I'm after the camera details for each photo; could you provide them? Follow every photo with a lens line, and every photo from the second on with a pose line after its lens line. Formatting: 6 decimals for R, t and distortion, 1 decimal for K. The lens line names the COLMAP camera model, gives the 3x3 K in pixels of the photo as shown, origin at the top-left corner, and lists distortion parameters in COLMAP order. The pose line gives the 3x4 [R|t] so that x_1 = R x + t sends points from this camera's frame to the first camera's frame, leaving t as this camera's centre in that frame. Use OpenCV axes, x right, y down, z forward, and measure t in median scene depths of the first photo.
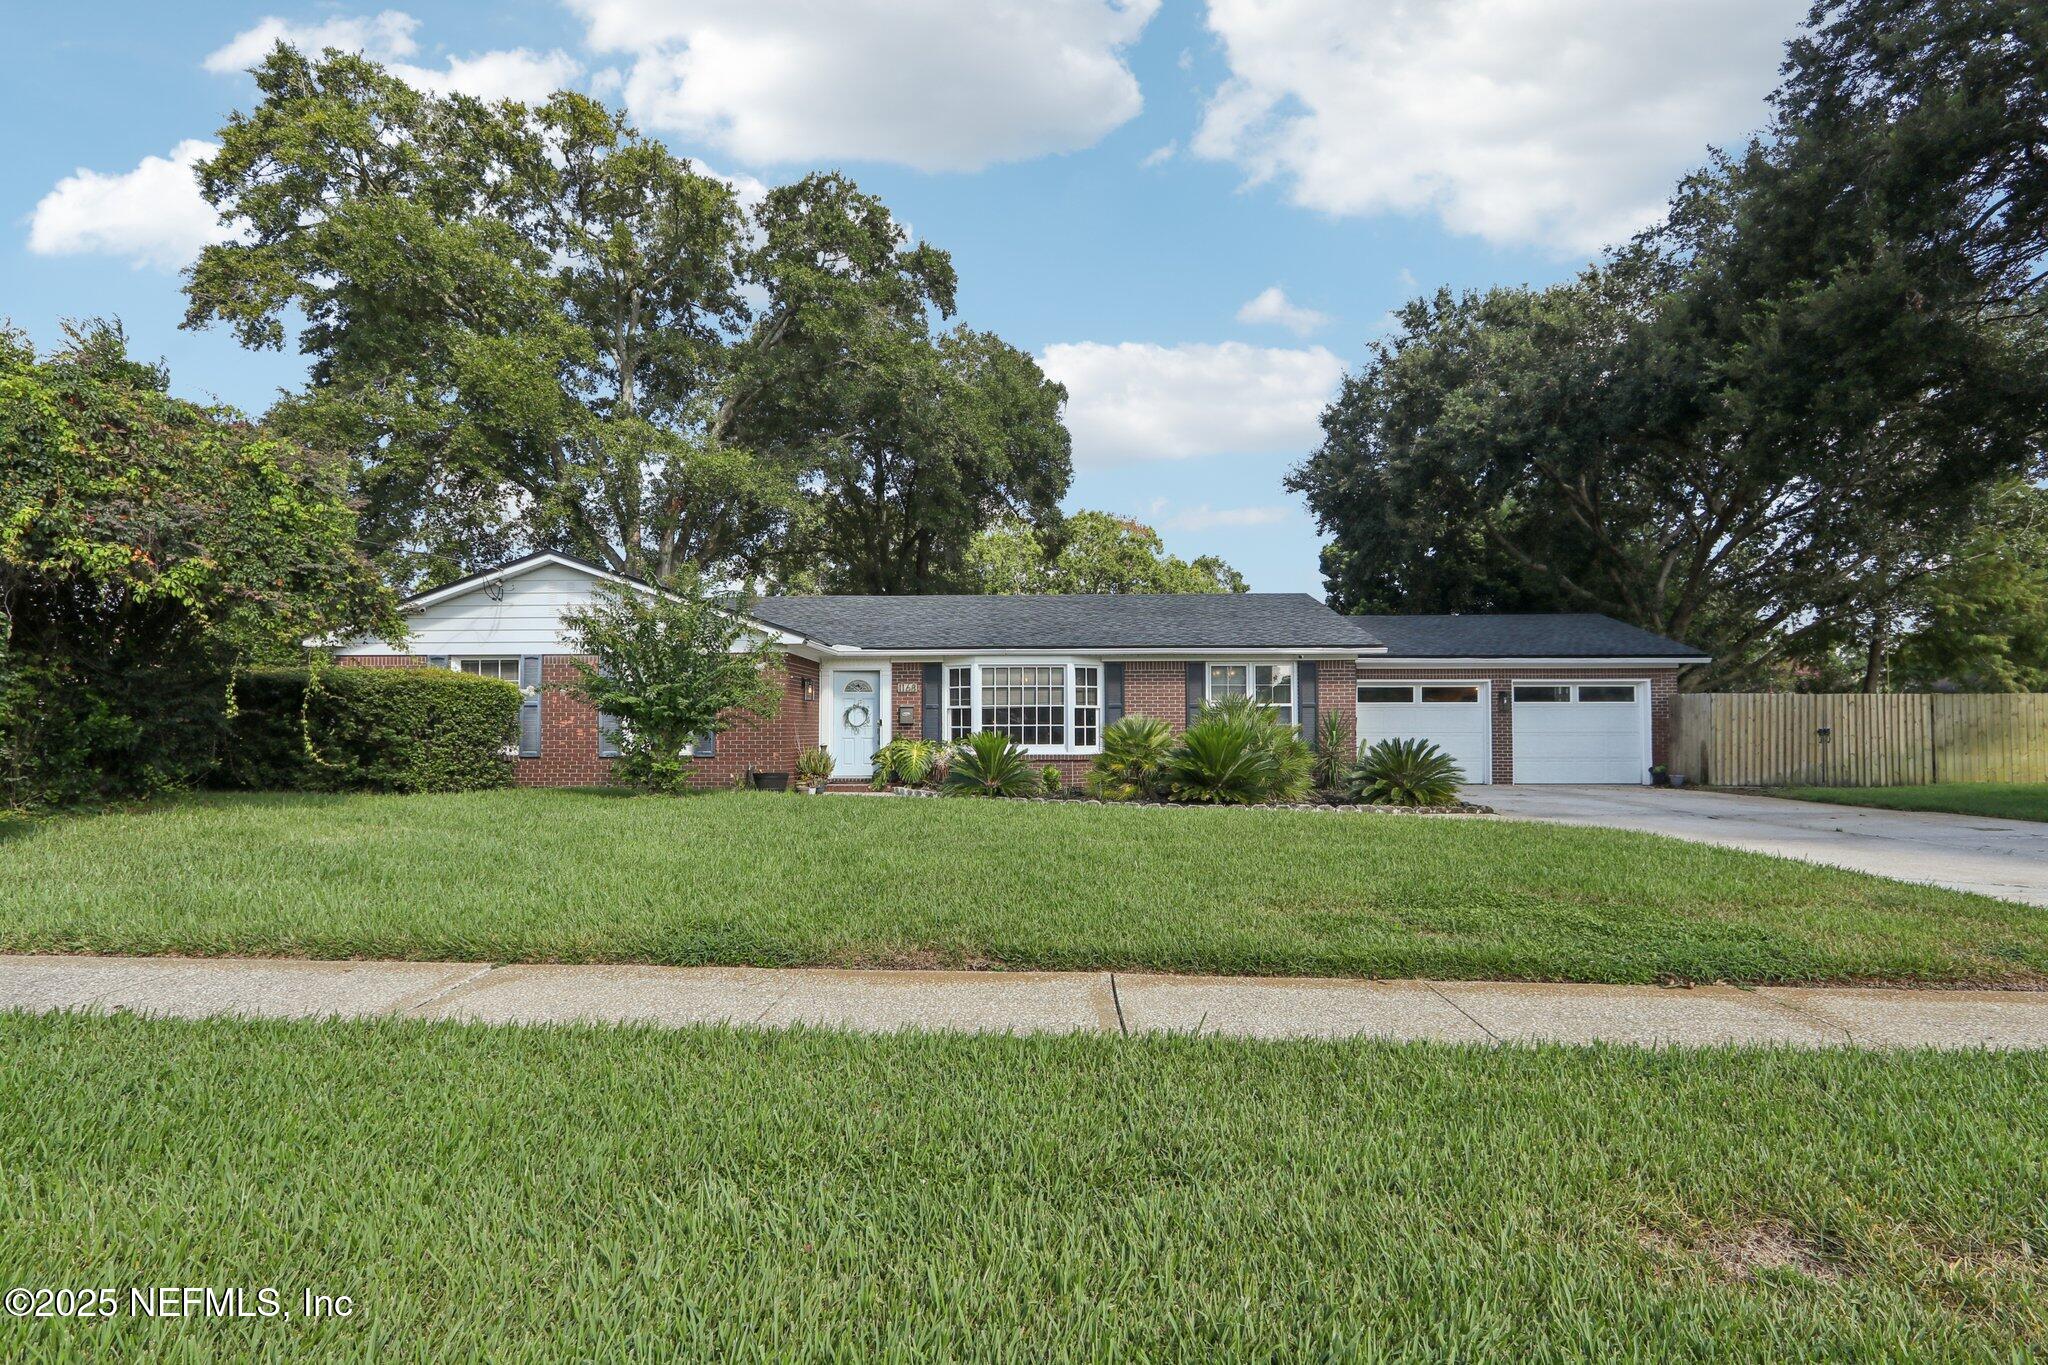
lens RADIAL K [[961.9, 0, 986.4], [0, 961.9, 720.1], [0, 0, 1]] dist [-0.005791, -0.000544]
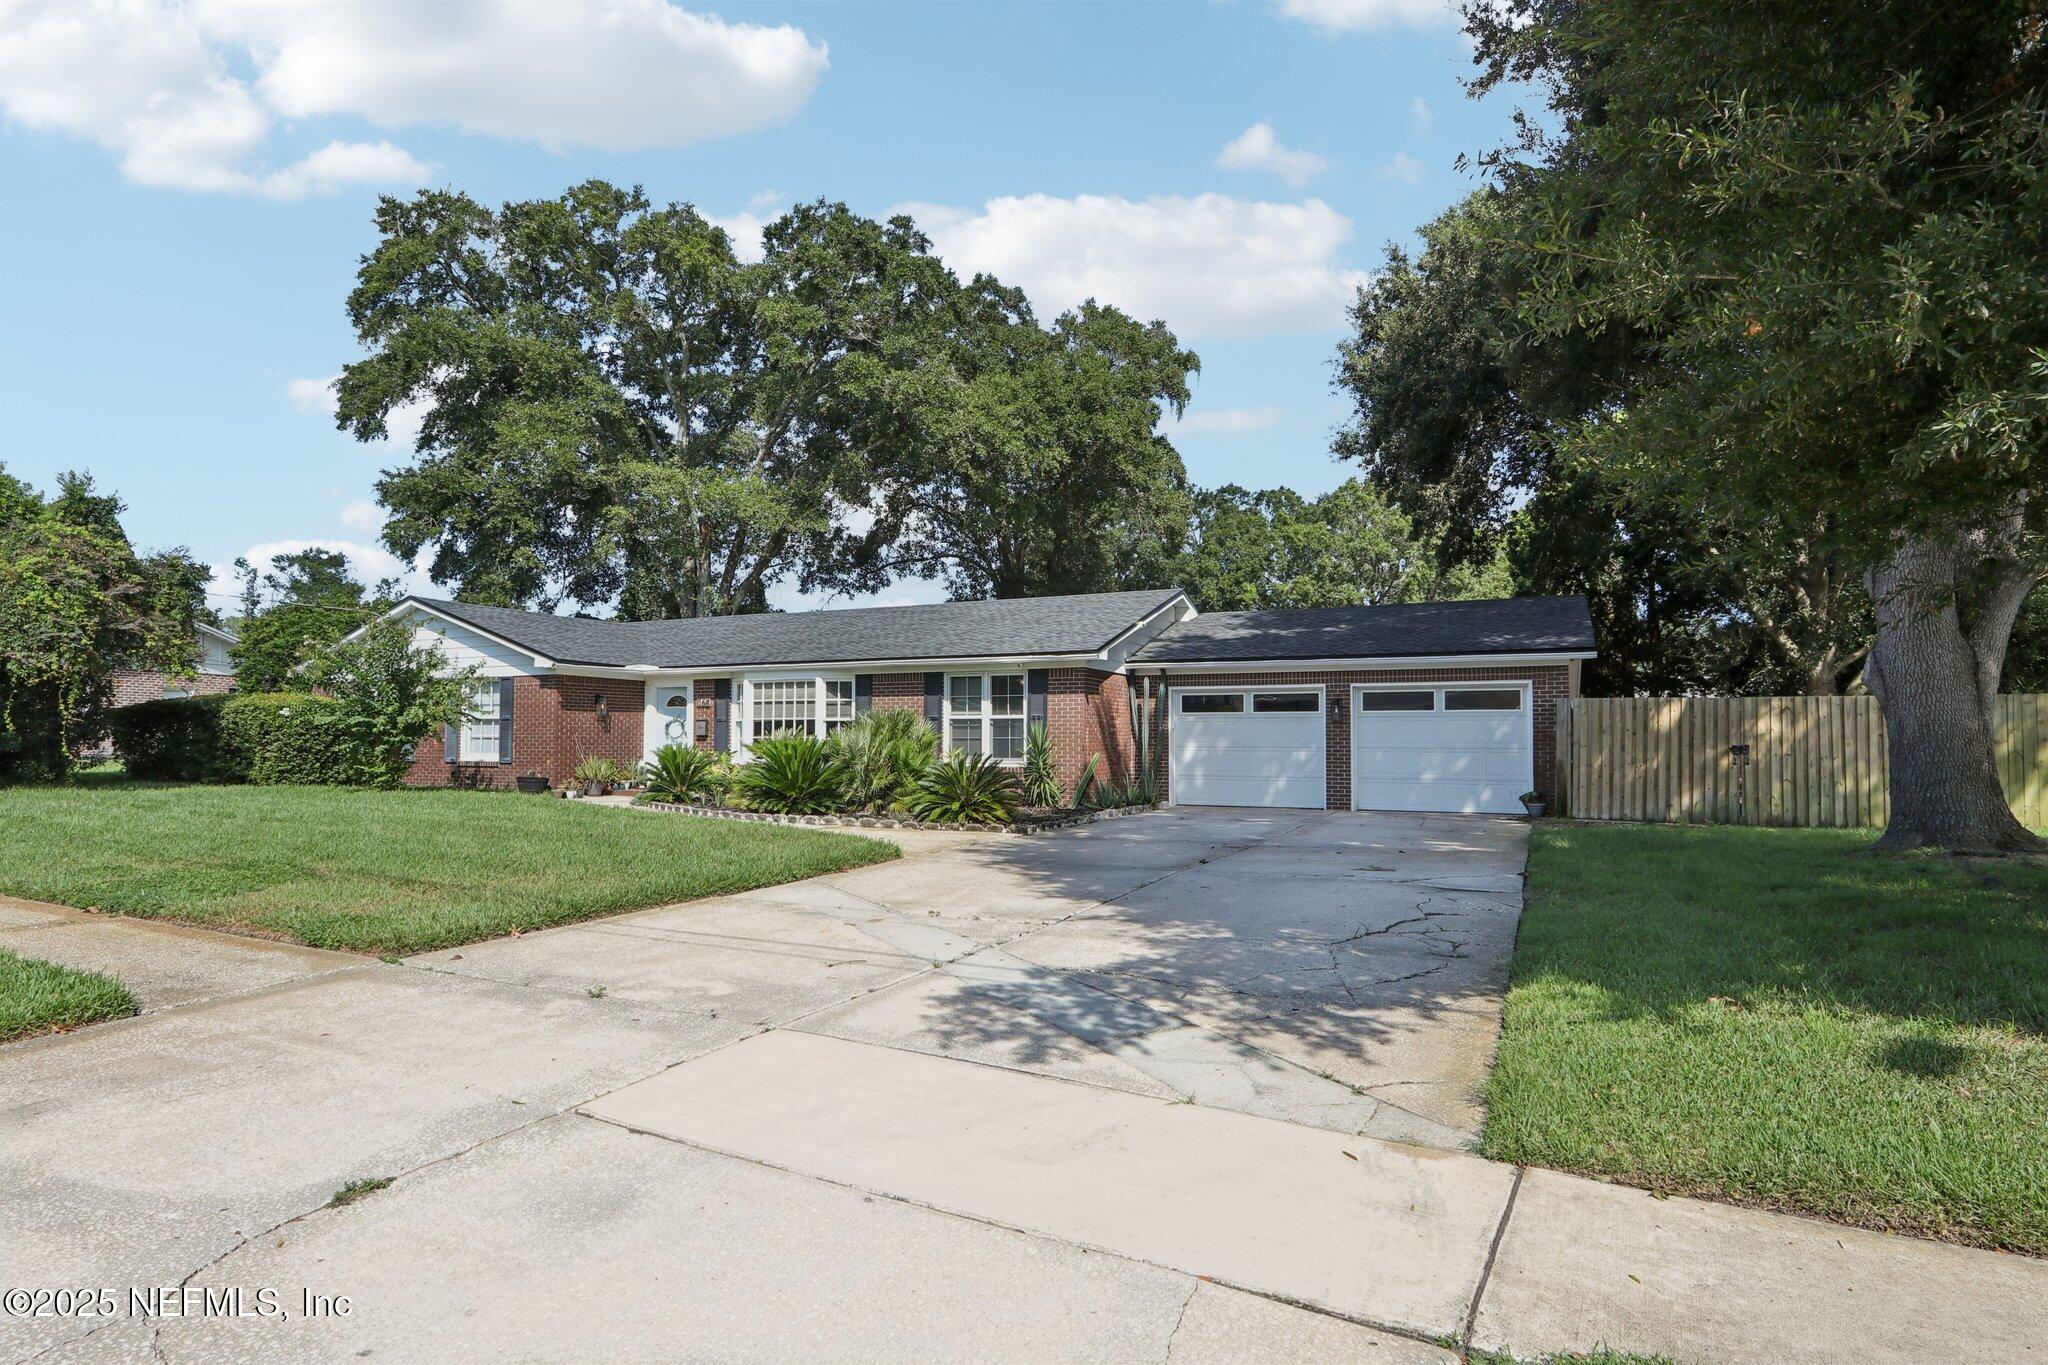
lens RADIAL K [[1113.0, 0, 1024.4], [0, 1113.0, 730.1], [0, 0, 1]] dist [-0.003112, -0.000320]
pose [[0.911449, 0.000689, -0.411412, 0.721638], [0.000241, 0.999998, 0.002207, -0.004549], [0.411413, -0.002111, 0.911447, 0.006030]]
